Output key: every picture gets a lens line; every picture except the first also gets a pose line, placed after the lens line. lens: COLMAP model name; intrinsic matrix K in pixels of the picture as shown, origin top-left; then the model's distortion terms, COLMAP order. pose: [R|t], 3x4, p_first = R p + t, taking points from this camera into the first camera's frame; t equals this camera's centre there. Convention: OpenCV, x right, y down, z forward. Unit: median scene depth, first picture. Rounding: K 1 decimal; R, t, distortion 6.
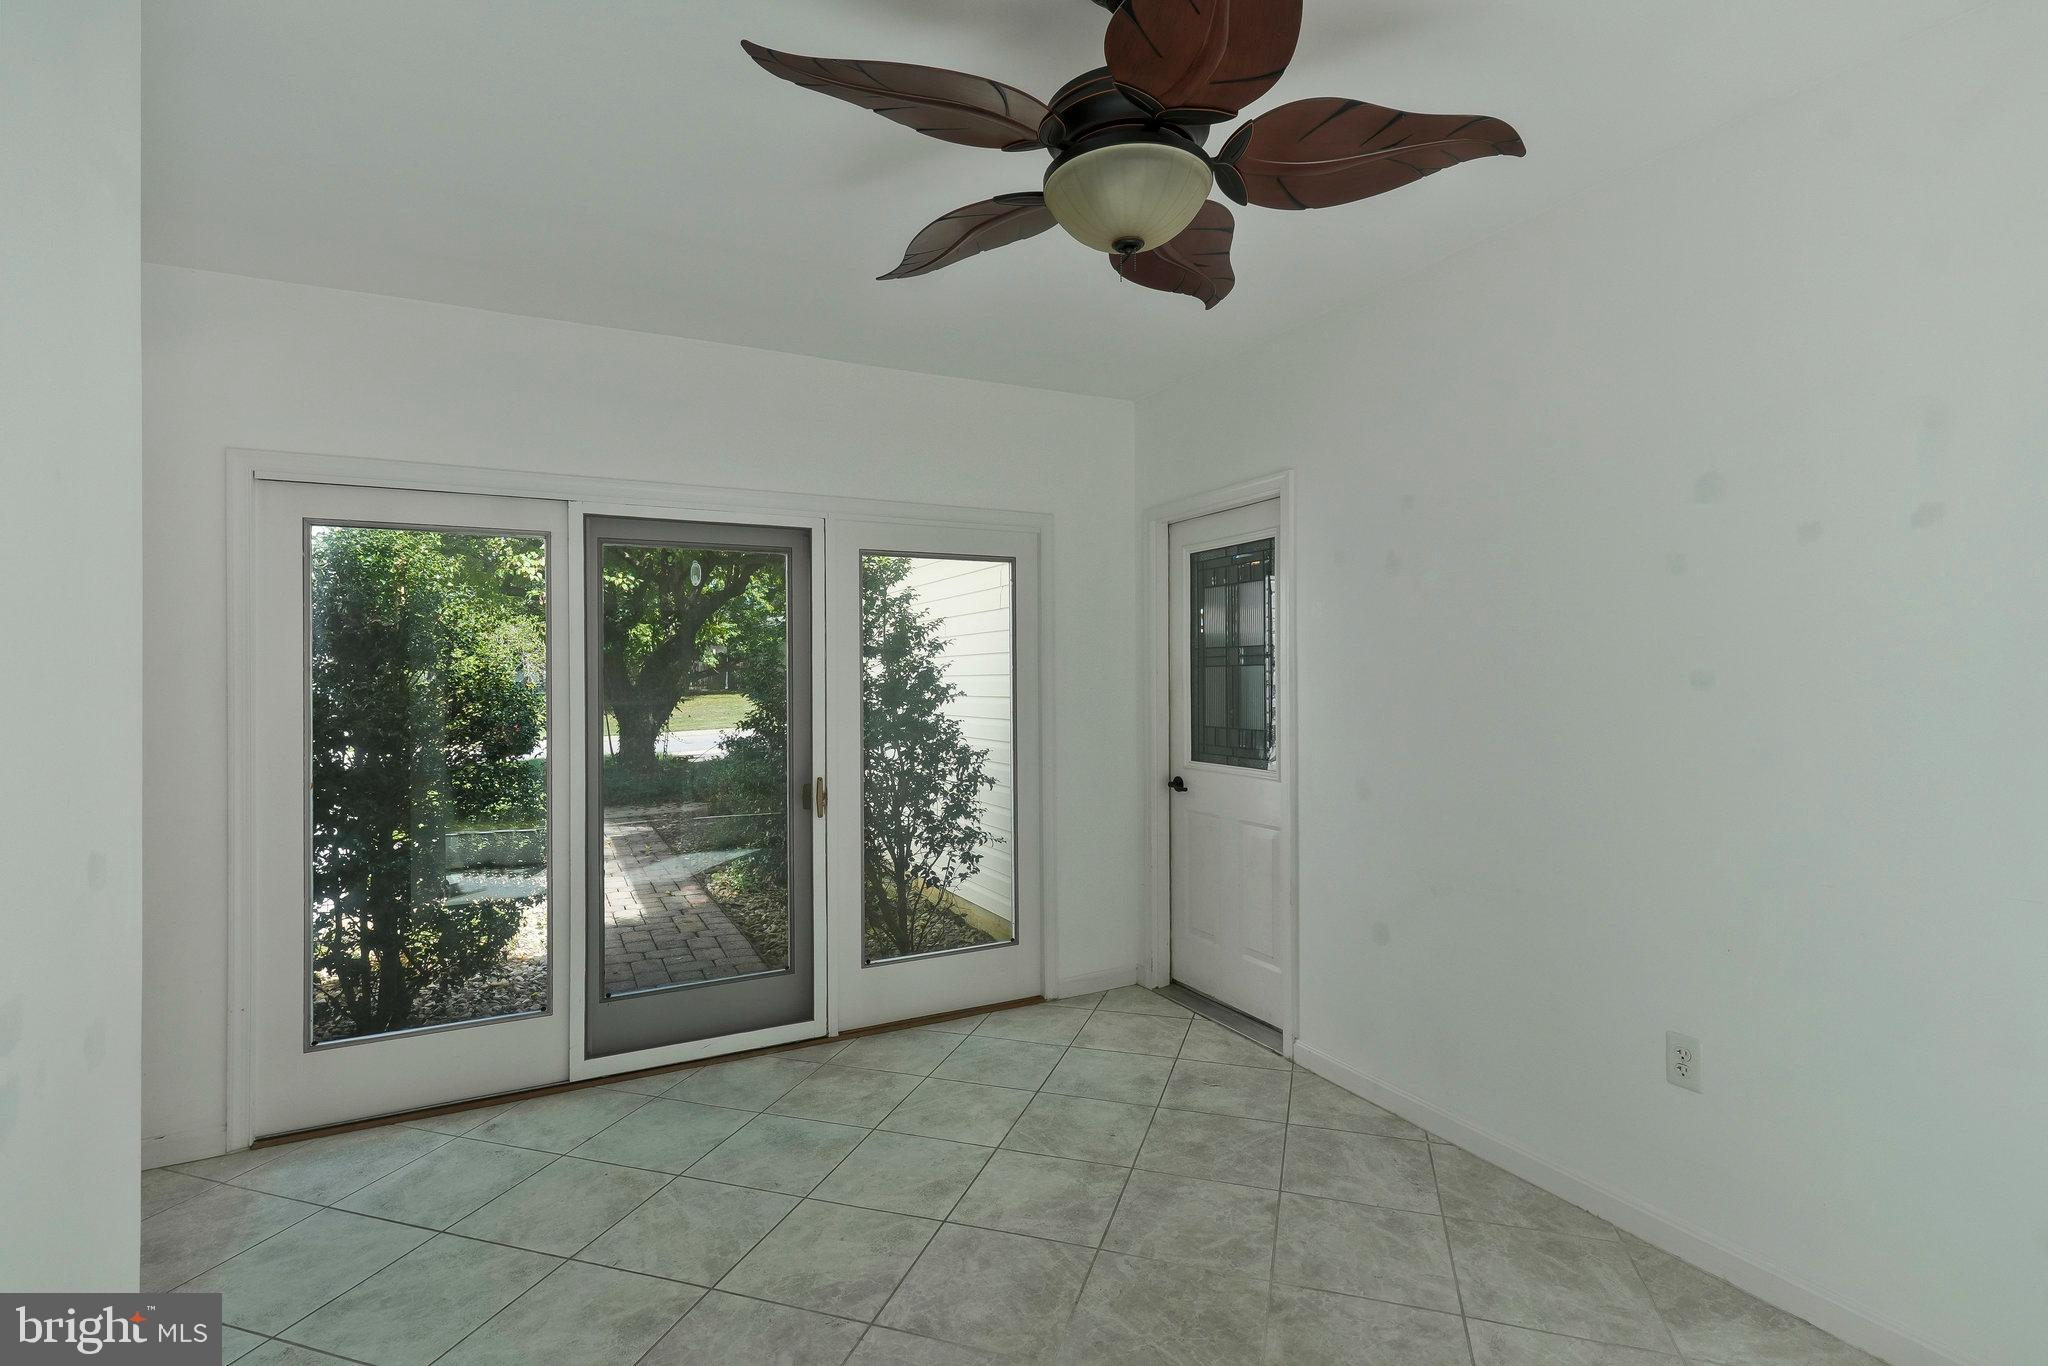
lens RADIAL K [[936.5, 0, 1028.3], [0, 936.5, 690.3], [0, 0, 1]] dist [0.000263, -0.000064]
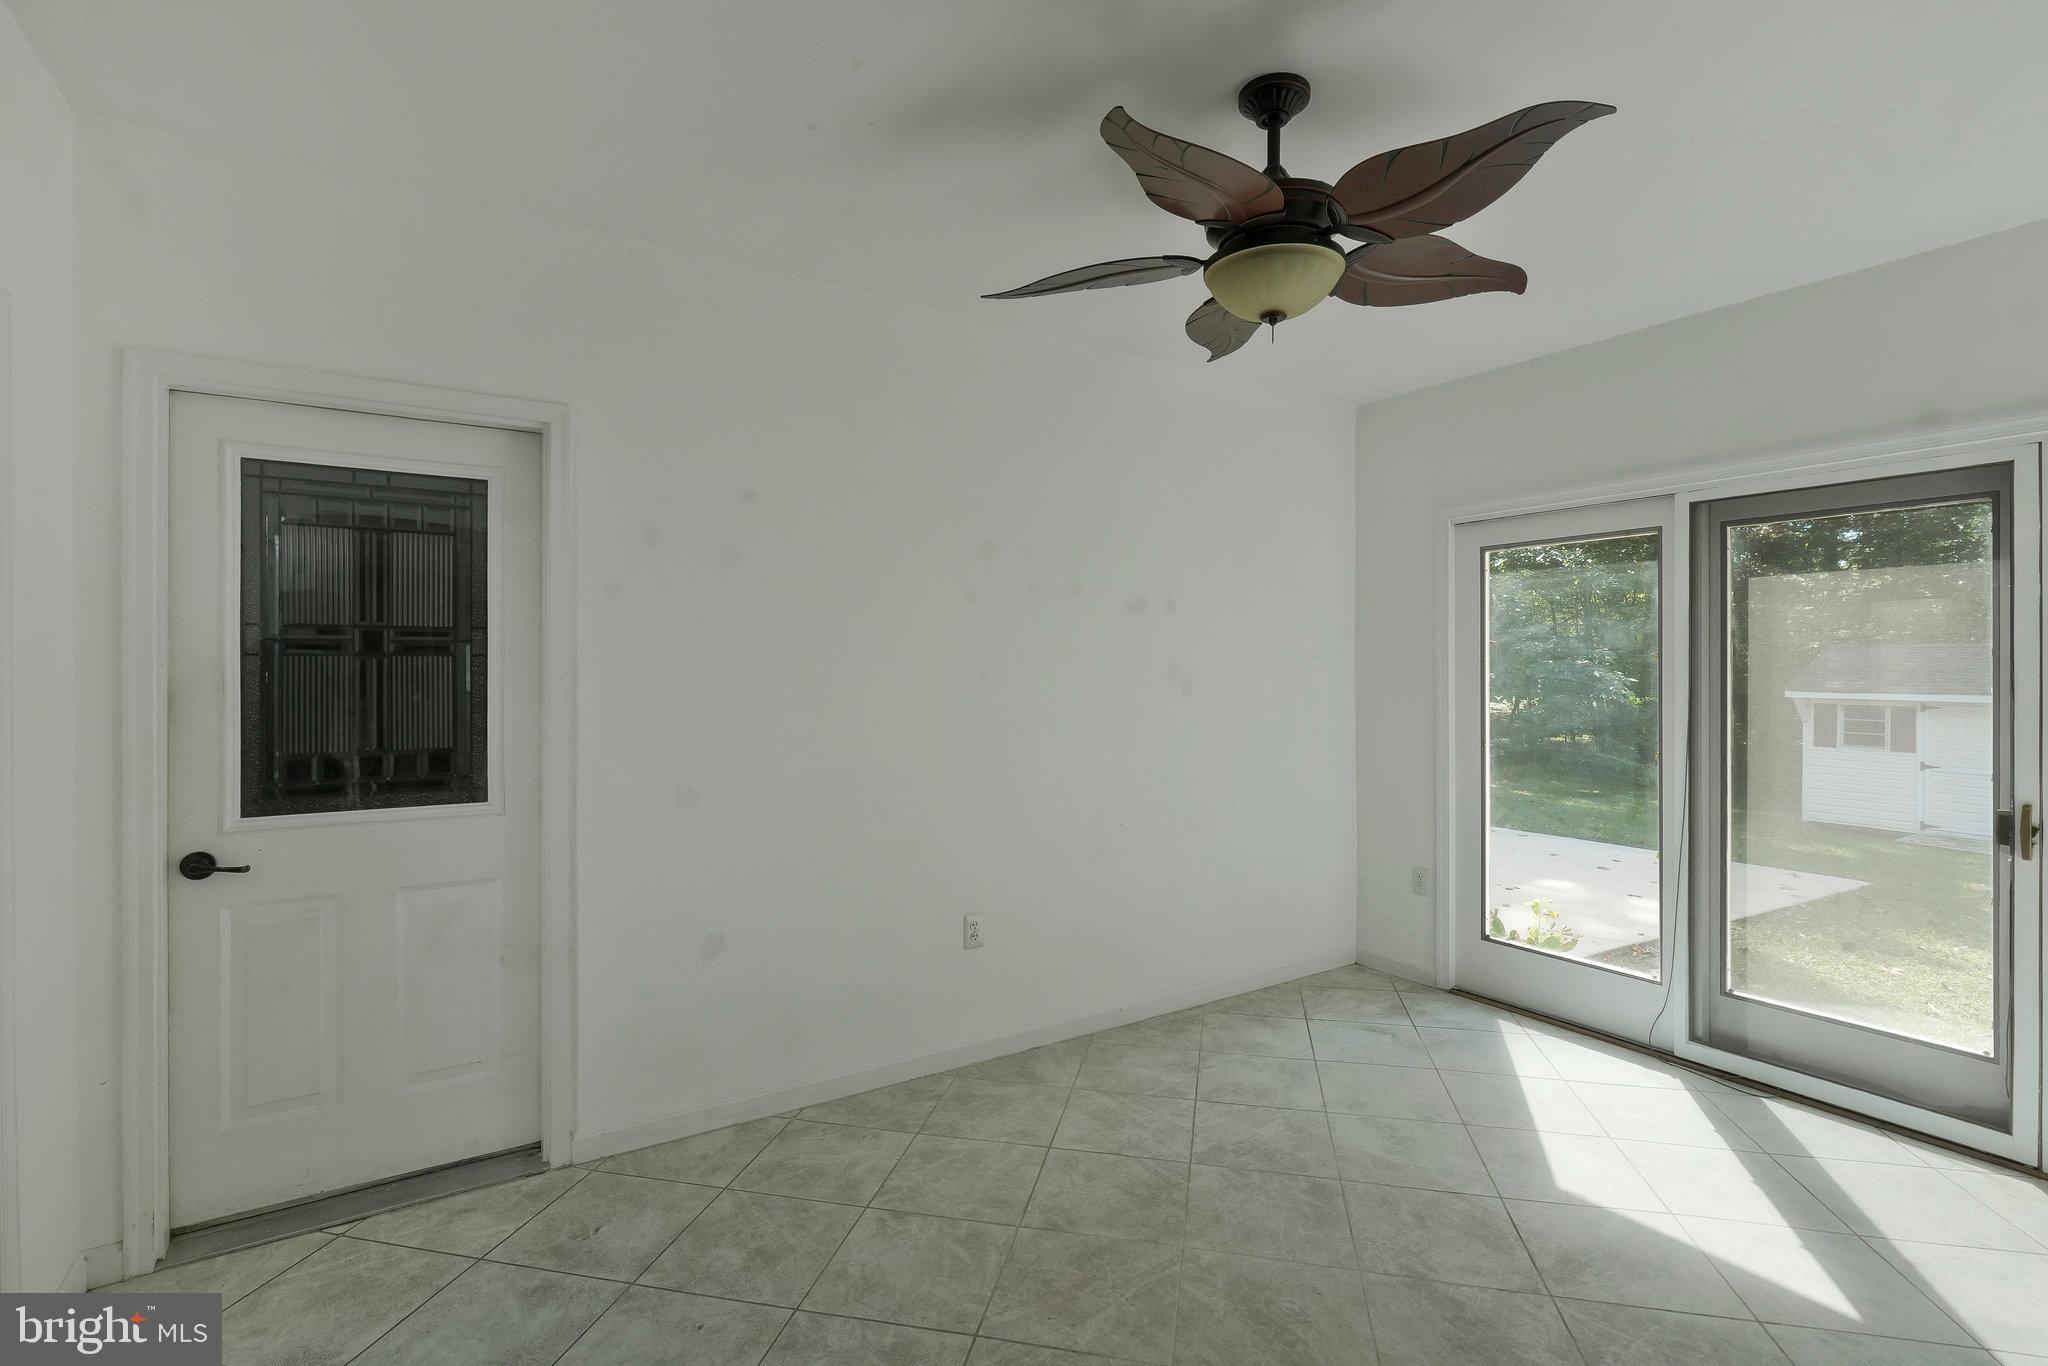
lens RADIAL K [[936.5, 0, 1027.7], [0, 936.5, 674.9], [0, 0, 1]] dist [0.000263, -0.000064]
pose [[-0.075610, 0.003549, 0.997131, -0.665762], [0.017305, 0.999848, -0.002247, -0.003599], [-0.996987, 0.017085, -0.075660, 0.856386]]
